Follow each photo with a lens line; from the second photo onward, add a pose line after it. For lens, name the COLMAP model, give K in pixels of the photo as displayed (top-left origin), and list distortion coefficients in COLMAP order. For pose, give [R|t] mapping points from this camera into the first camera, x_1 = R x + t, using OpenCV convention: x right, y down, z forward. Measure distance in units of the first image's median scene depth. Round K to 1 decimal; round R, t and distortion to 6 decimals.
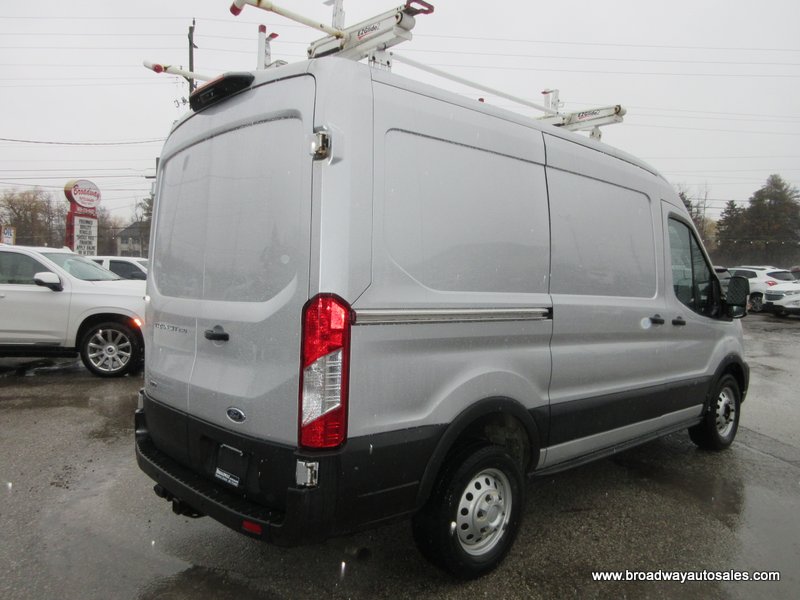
lens RADIAL K [[650.8, 0, 400.0], [0, 650.8, 300.0], [0, 0, 1]] dist [0.003743, -0.055987]
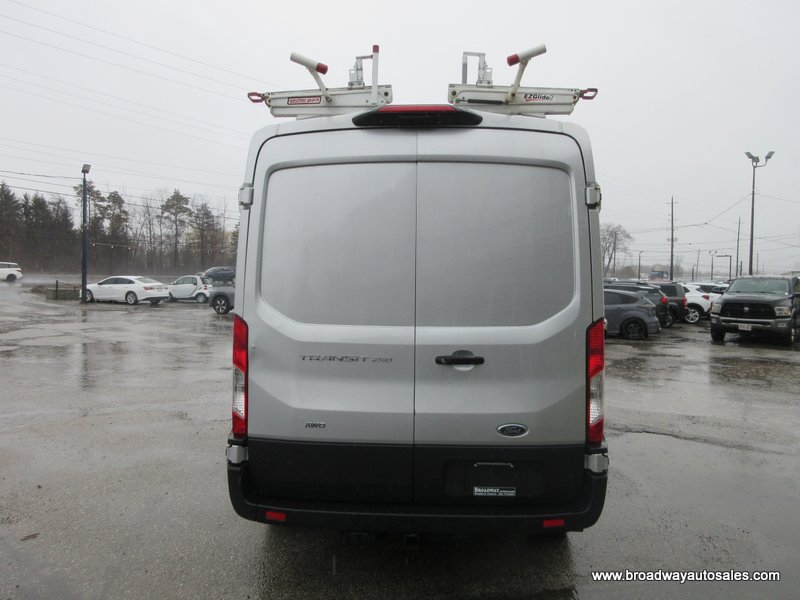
lens RADIAL K [[650.8, 0, 400.0], [0, 650.8, 300.0], [0, 0, 1]] dist [0.003743, -0.055987]
pose [[0.690463, -0.010949, 0.723285, -1.134283], [0.020649, 0.999776, -0.004577, -0.039199], [-0.723073, 0.018096, 0.690535, 0.368704]]
